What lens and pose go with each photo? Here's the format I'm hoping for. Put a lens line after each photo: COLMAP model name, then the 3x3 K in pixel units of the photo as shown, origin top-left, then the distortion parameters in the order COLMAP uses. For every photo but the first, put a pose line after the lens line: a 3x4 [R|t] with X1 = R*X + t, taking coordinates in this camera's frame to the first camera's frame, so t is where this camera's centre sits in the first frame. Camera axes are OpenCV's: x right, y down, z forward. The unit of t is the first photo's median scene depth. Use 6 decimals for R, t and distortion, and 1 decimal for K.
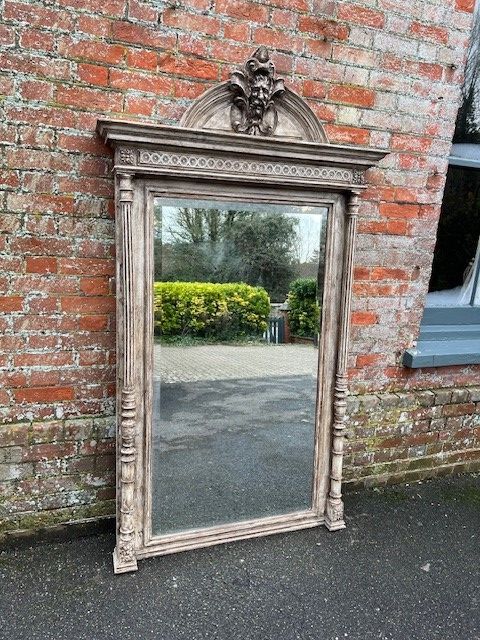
lens RADIAL K [[528.2, 0, 238.7], [0, 528.2, 297.7], [0, 0, 1]] dist [0.008070, 0.004875]
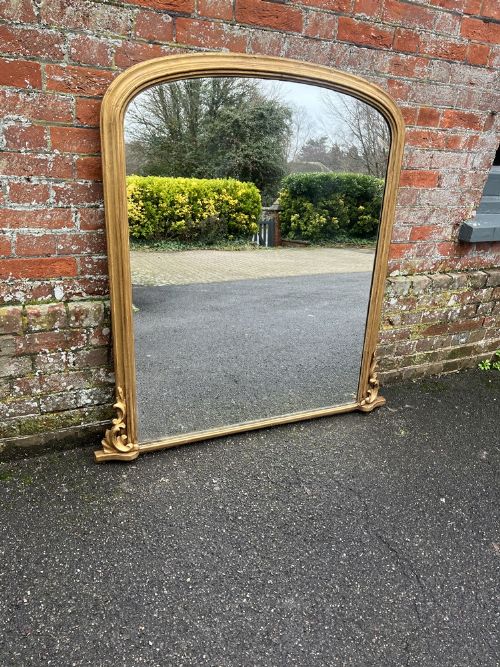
lens RADIAL K [[516.4, 0, 250.0], [0, 516.4, 333.5], [0, 0, 1]] dist [0.038355, -0.061096]
pose [[0.995538, -0.027289, 0.090327, -0.111423], [0.007353, 0.976791, 0.214068, 0.098038], [-0.094073, -0.212448, 0.972634, 0.190532]]
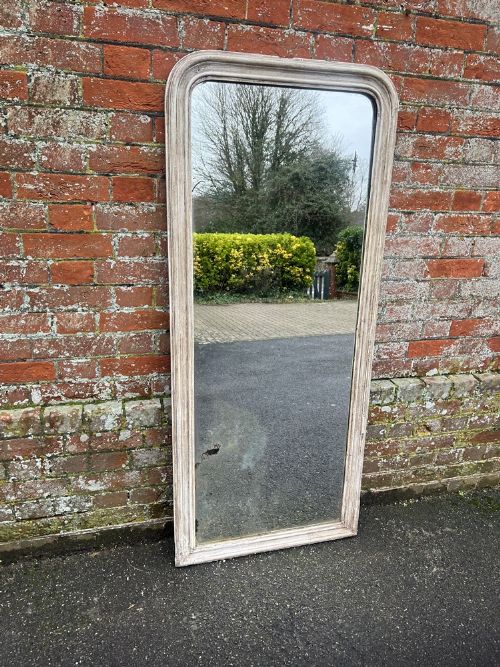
lens RADIAL K [[496.9, 0, 226.2], [0, 496.9, 312.6], [0, 0, 1]] dist [0.008426, -0.025291]
pose [[0.994359, 0.009542, -0.105635, -0.006931], [0.002683, 0.993363, 0.114989, 0.021053], [0.106031, -0.114624, 0.987734, 0.311051]]
